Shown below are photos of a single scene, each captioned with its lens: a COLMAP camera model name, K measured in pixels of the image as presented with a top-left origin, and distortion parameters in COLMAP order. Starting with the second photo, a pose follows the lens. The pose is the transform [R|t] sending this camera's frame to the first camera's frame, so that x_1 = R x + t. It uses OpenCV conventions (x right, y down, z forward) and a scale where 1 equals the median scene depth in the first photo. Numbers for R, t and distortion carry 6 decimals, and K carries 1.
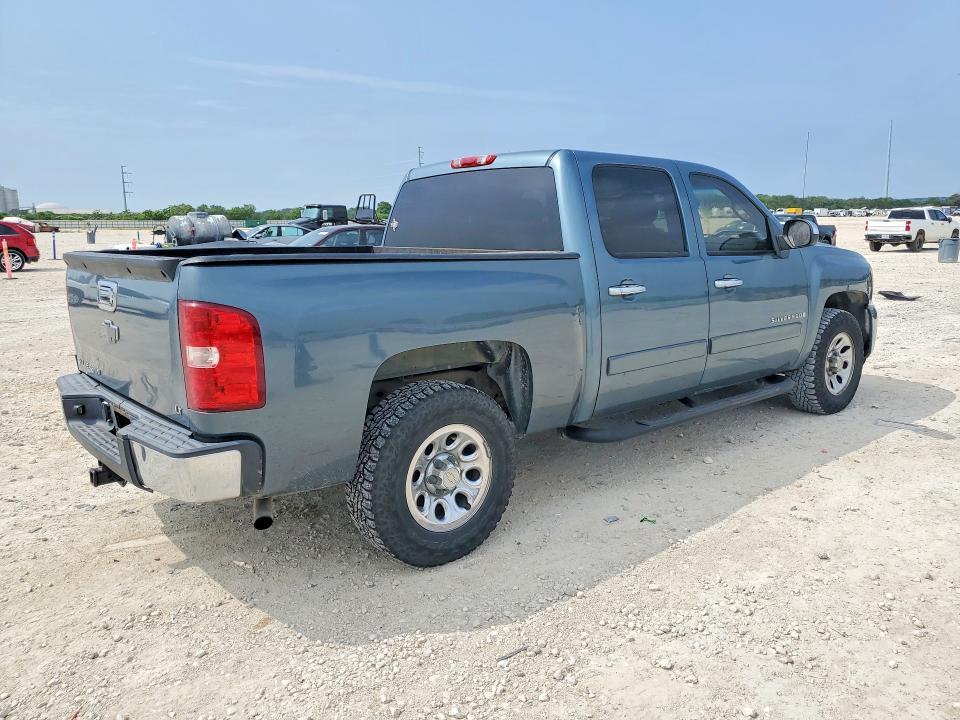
lens RADIAL K [[746.2, 0, 480.0], [0, 746.2, 360.0], [0, 0, 1]] dist [0.003461, 0.008162]
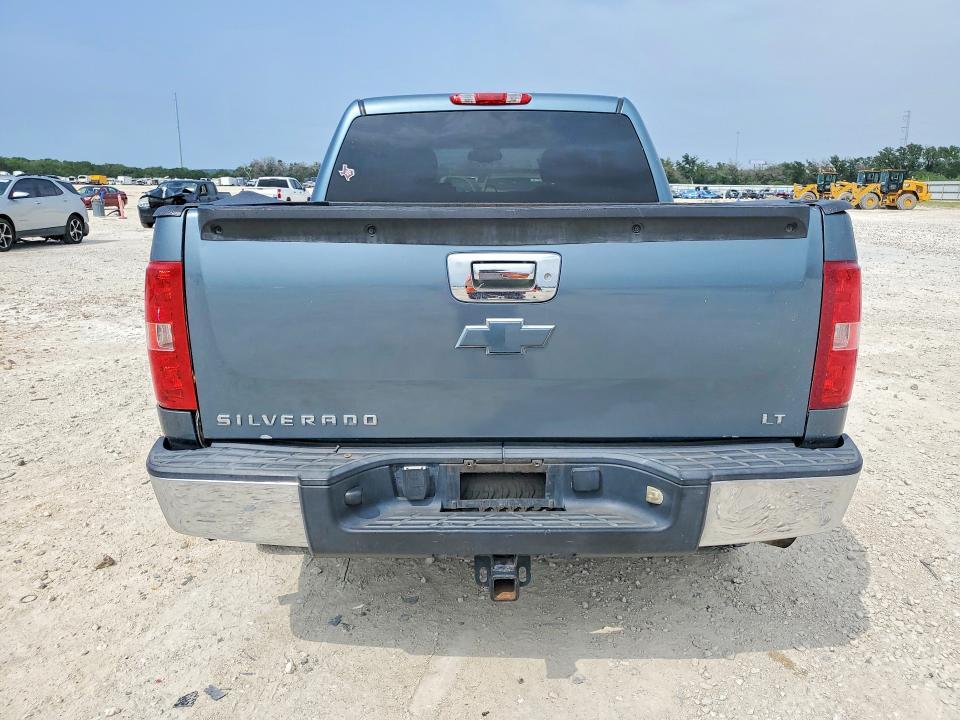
lens RADIAL K [[746.2, 0, 480.0], [0, 746.2, 360.0], [0, 0, 1]] dist [0.003461, 0.008162]
pose [[0.654635, -0.156628, 0.739541, -0.694833], [0.126579, 0.987199, 0.097033, -0.058063], [-0.745272, 0.030089, 0.666081, 0.459439]]
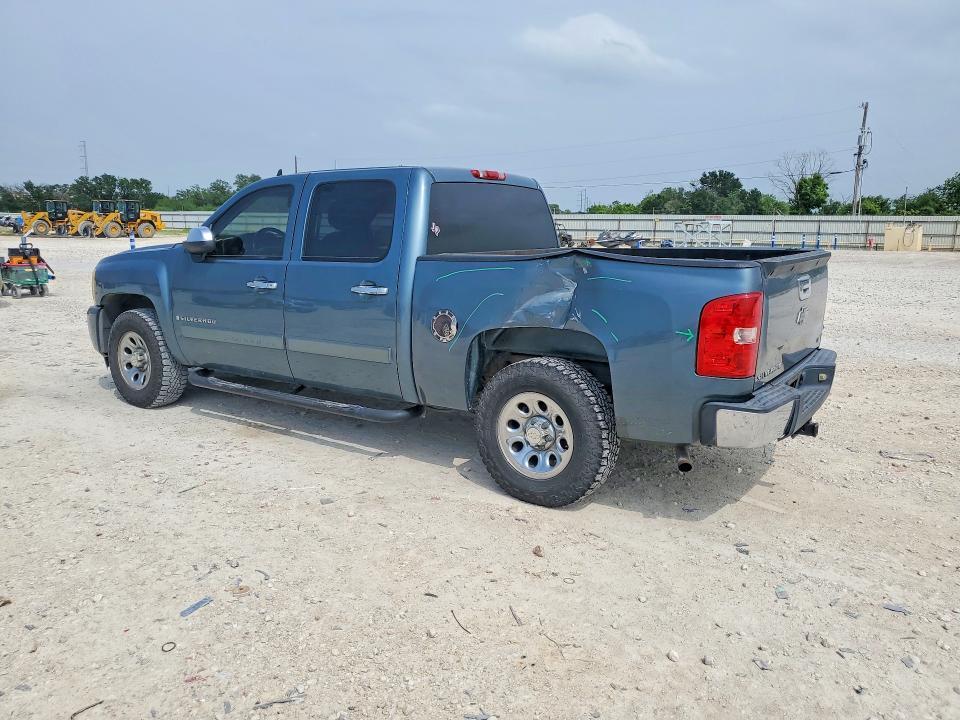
lens RADIAL K [[746.2, 0, 480.0], [0, 746.2, 360.0], [0, 0, 1]] dist [0.003461, 0.008162]
pose [[-0.263386, -0.167843, 0.949977, -1.169140], [0.164294, 0.962557, 0.215617, -0.244307], [-0.950597, 0.212866, -0.225948, 1.348232]]
